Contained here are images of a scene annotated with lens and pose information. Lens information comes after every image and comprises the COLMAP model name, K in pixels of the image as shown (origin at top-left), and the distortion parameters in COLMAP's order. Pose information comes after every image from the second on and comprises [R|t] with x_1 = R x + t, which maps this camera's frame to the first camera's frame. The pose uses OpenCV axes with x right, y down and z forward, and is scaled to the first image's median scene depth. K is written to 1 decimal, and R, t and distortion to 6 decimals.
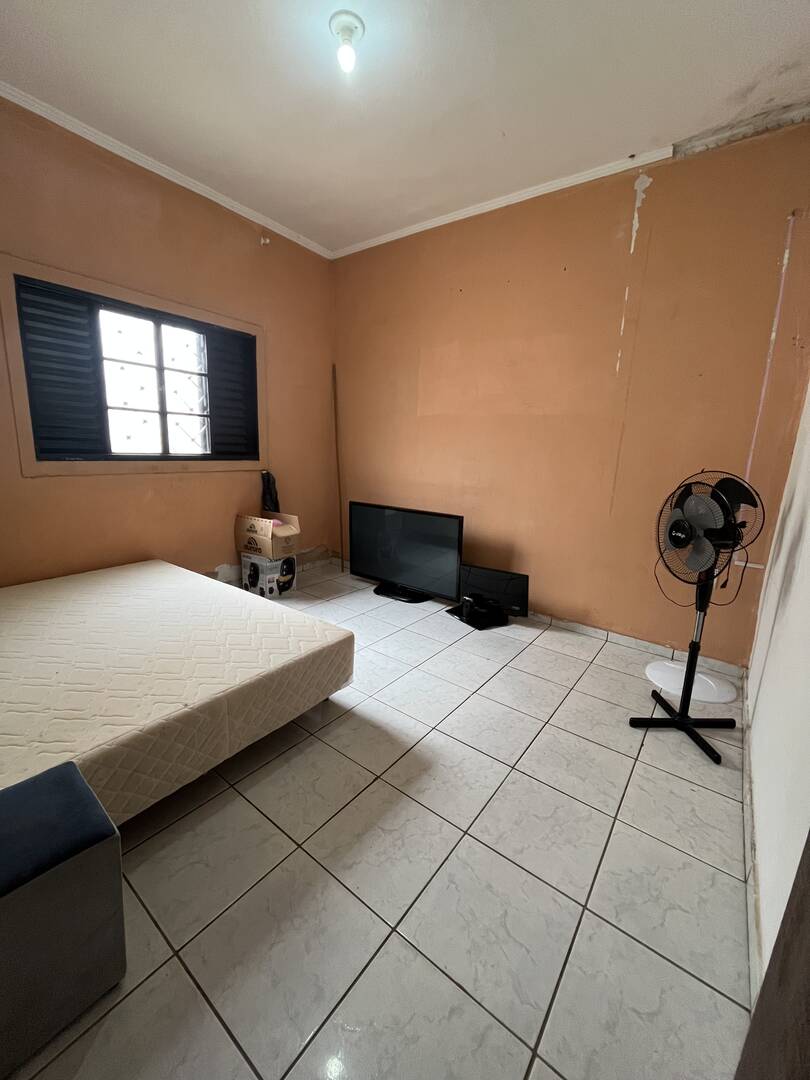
lens RADIAL K [[435.8, 0, 413.0], [0, 435.8, 536.0], [0, 0, 1]] dist [-0.001295, -0.000101]
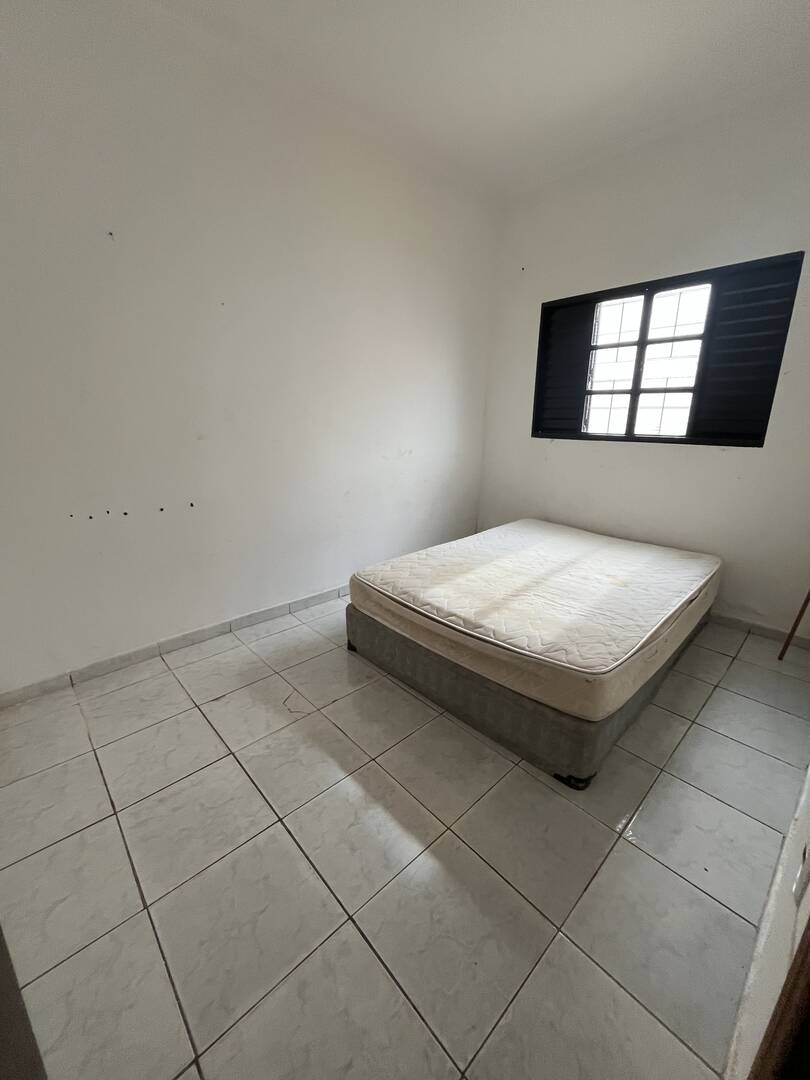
lens RADIAL K [[435.8, 0, 413.0], [0, 435.8, 536.0], [0, 0, 1]] dist [-0.001295, -0.000101]
pose [[-0.167197, 0.223672, -0.960217, 0.516130], [-0.202639, 0.945337, 0.255491, -0.130545], [0.964874, 0.237295, -0.112733, 0.726333]]
